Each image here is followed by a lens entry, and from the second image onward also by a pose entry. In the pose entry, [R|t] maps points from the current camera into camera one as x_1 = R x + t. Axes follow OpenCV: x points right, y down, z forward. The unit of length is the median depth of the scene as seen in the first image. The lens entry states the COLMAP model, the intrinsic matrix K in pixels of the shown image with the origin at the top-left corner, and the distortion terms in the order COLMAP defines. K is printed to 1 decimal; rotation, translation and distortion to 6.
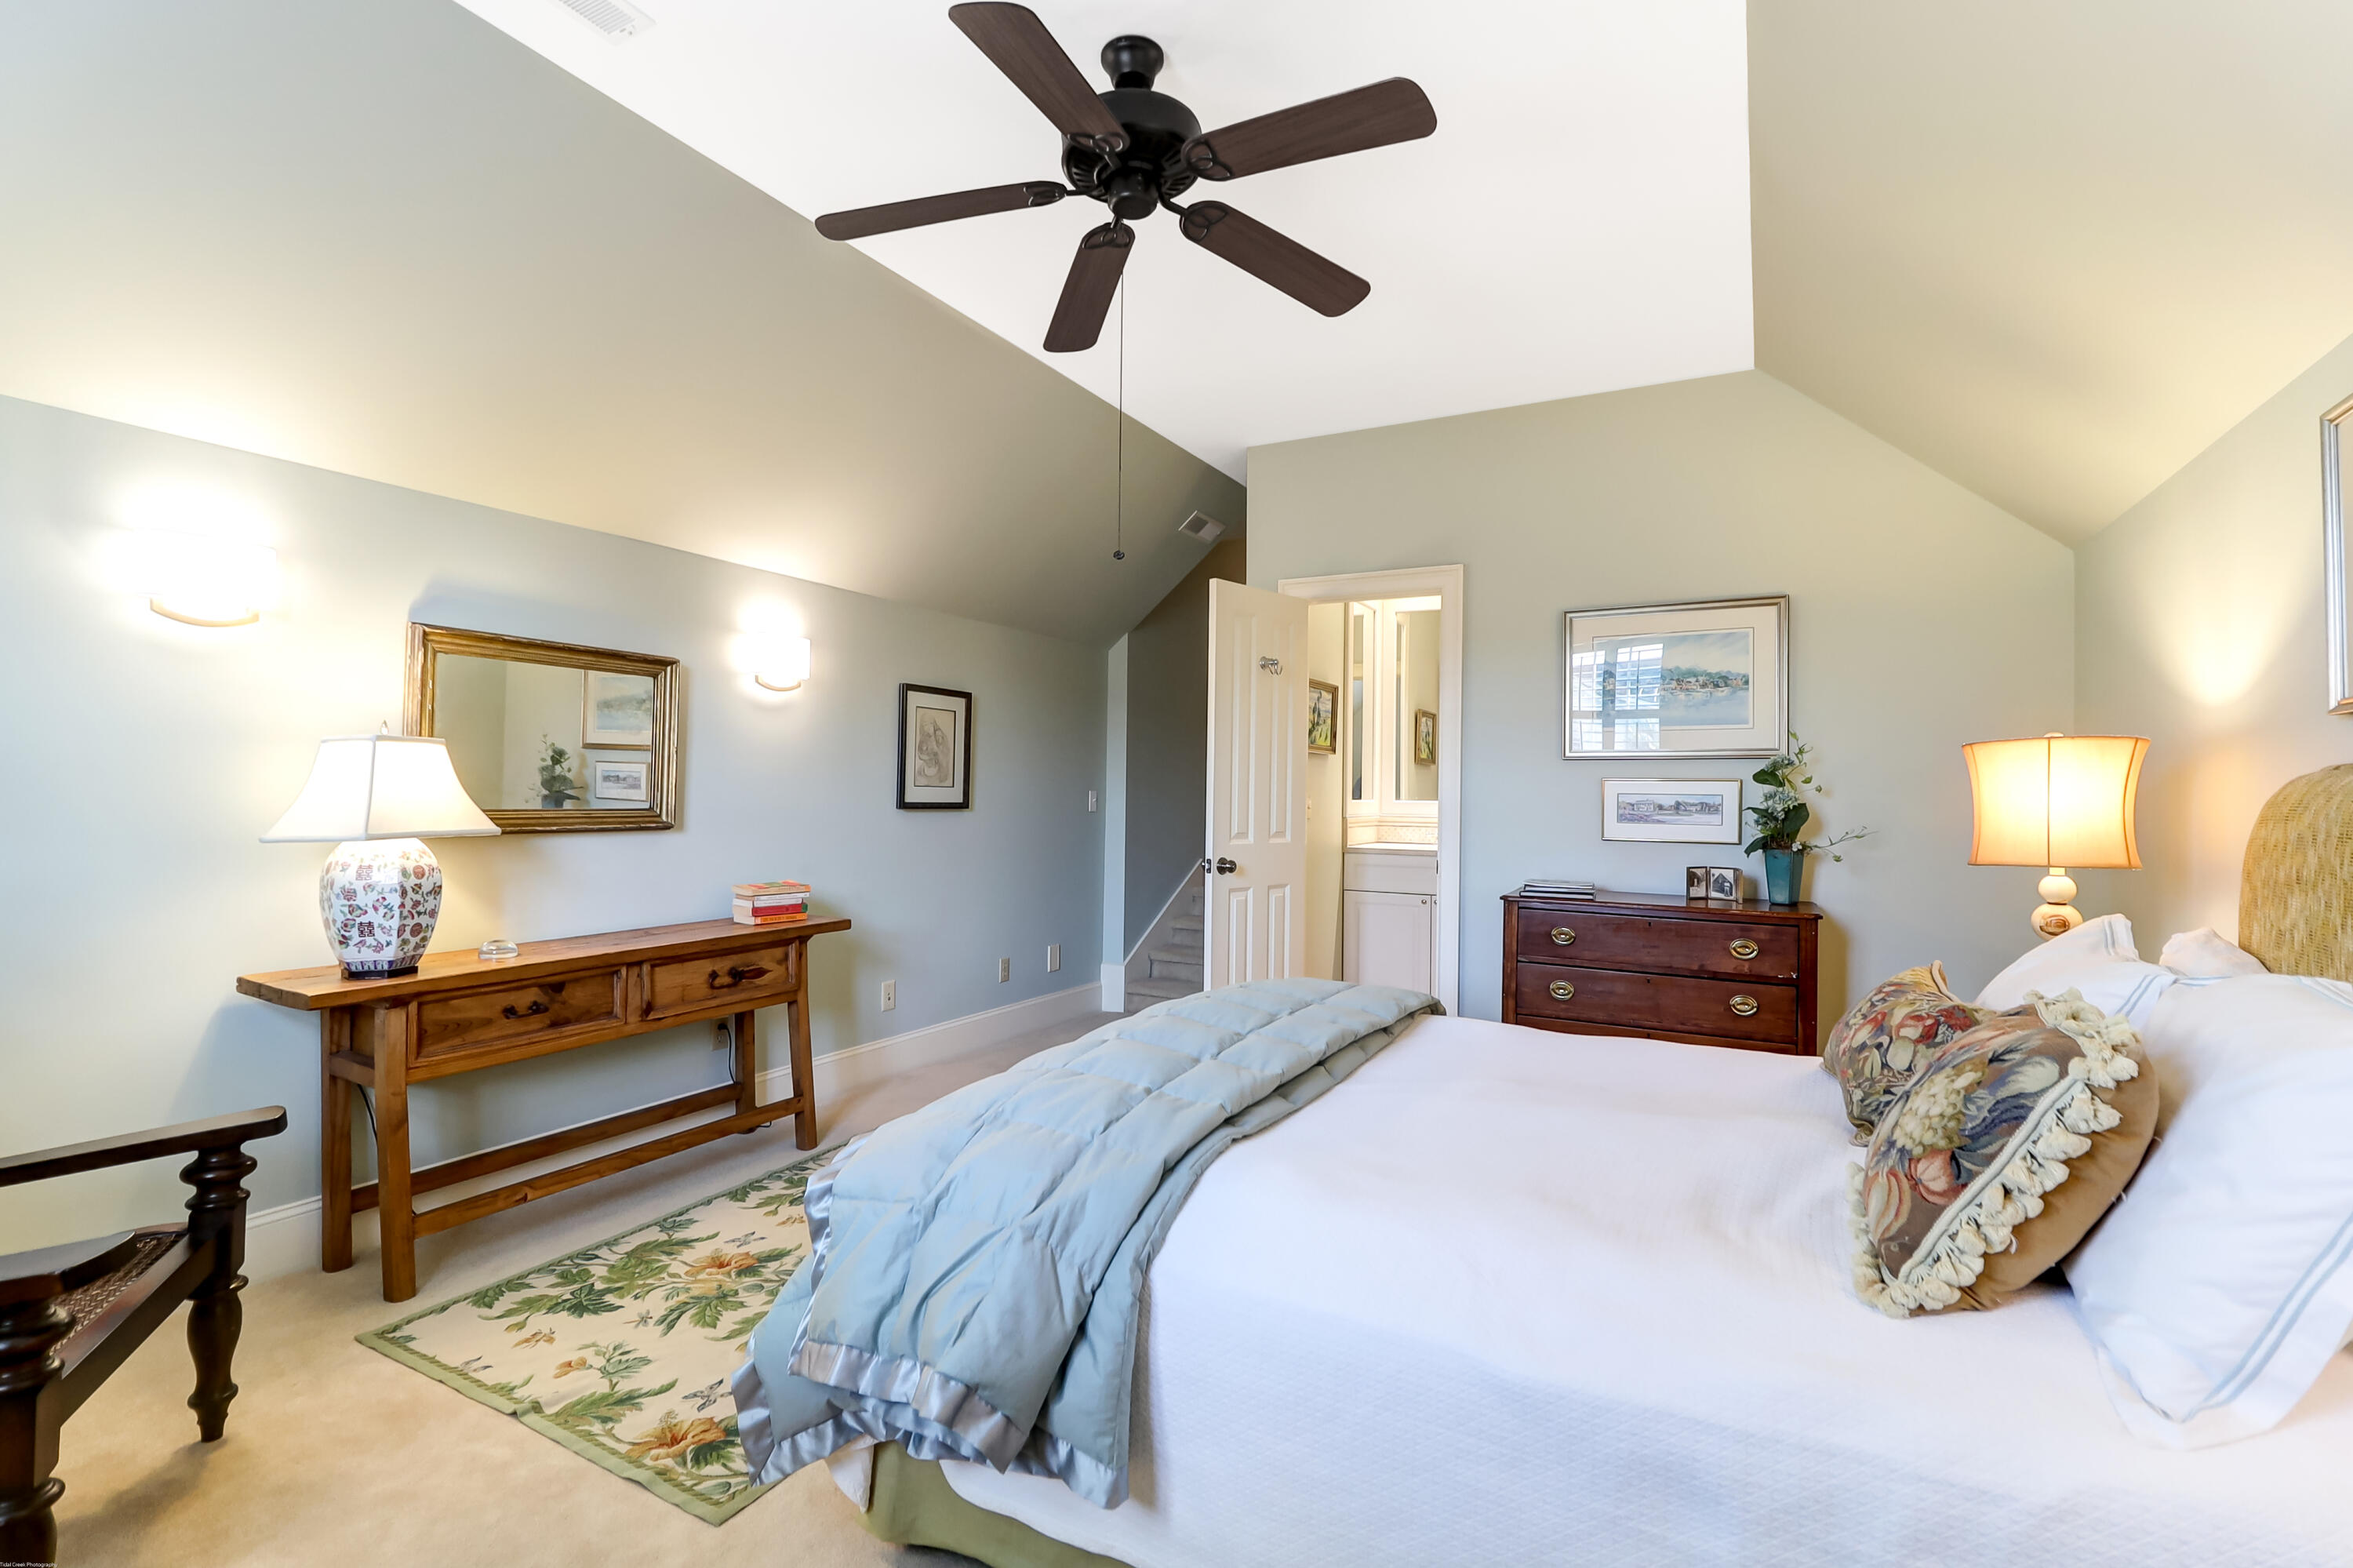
lens RADIAL K [[1077.4, 0, 1176.9], [0, 1077.4, 782.3], [0, 0, 1]] dist [-0.000211, 0.000042]
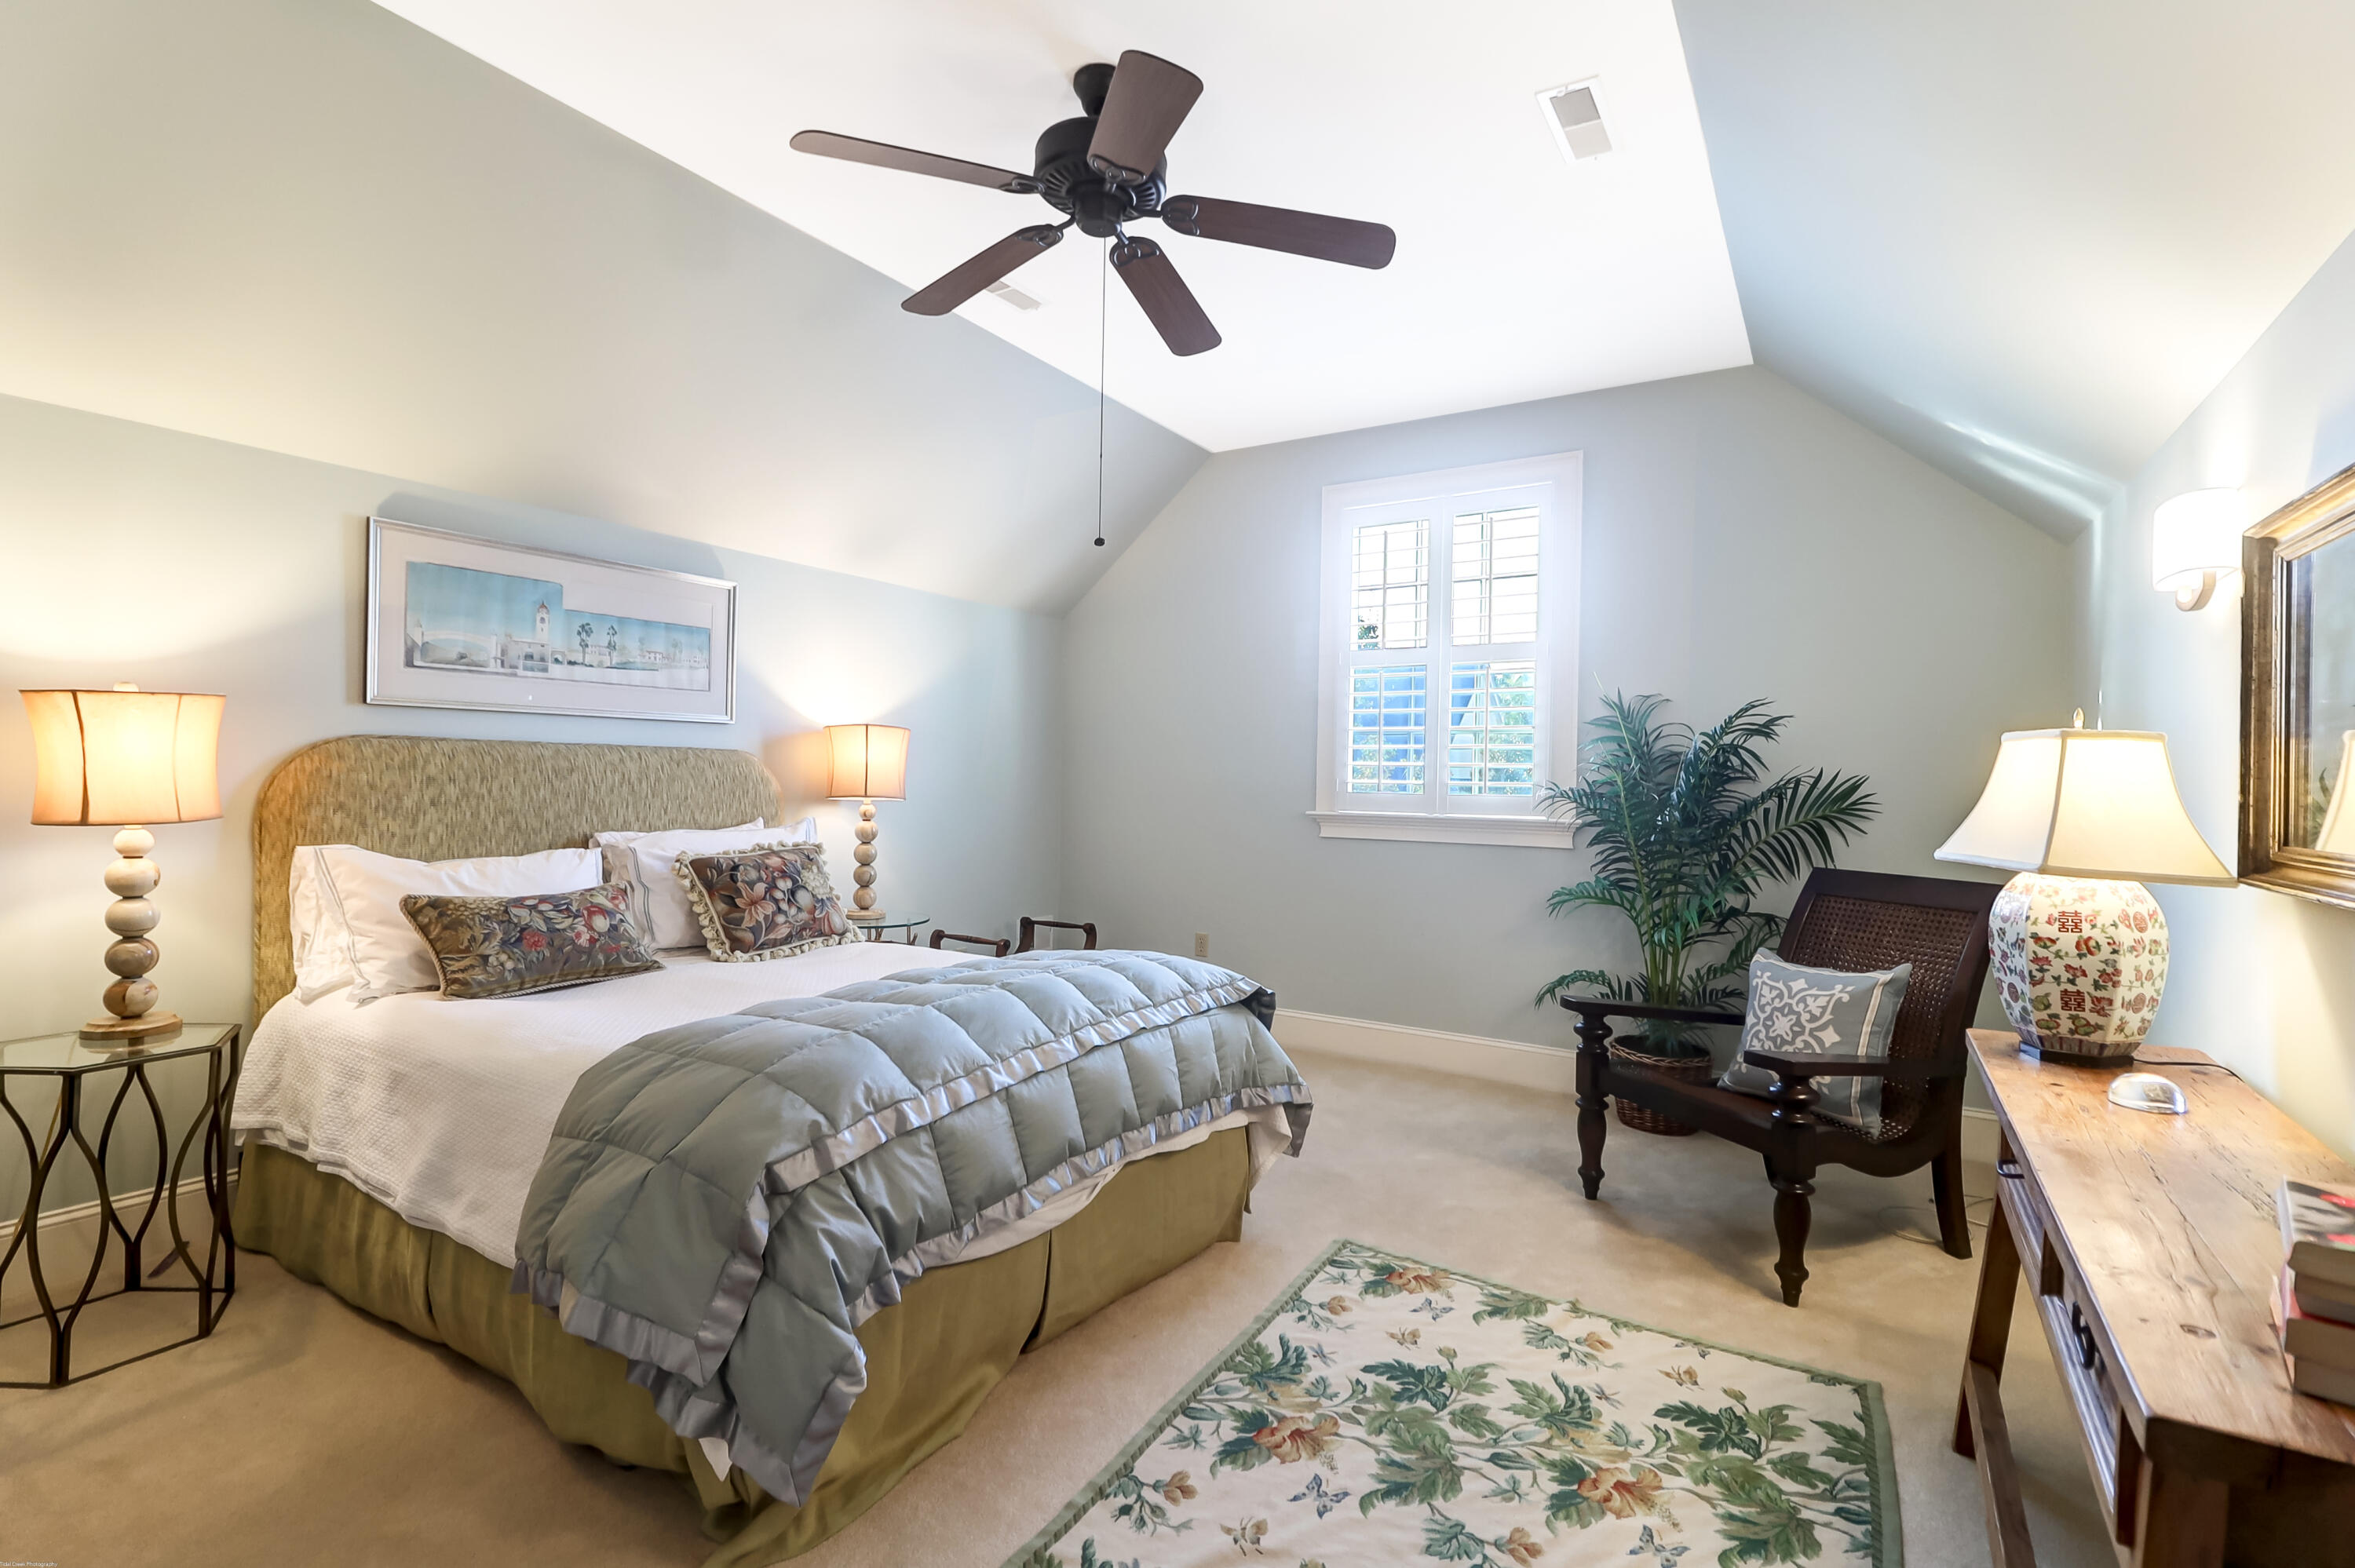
lens RADIAL K [[1078.1, 0, 1178.6], [0, 1078.1, 781.3], [0, 0, 1]] dist [-0.000211, 0.000042]
pose [[-0.997658, -0.025471, 0.063485, -0.187025], [-0.025927, 0.999644, -0.006371, 0.011960], [-0.063300, -0.008002, -0.997962, 1.851244]]
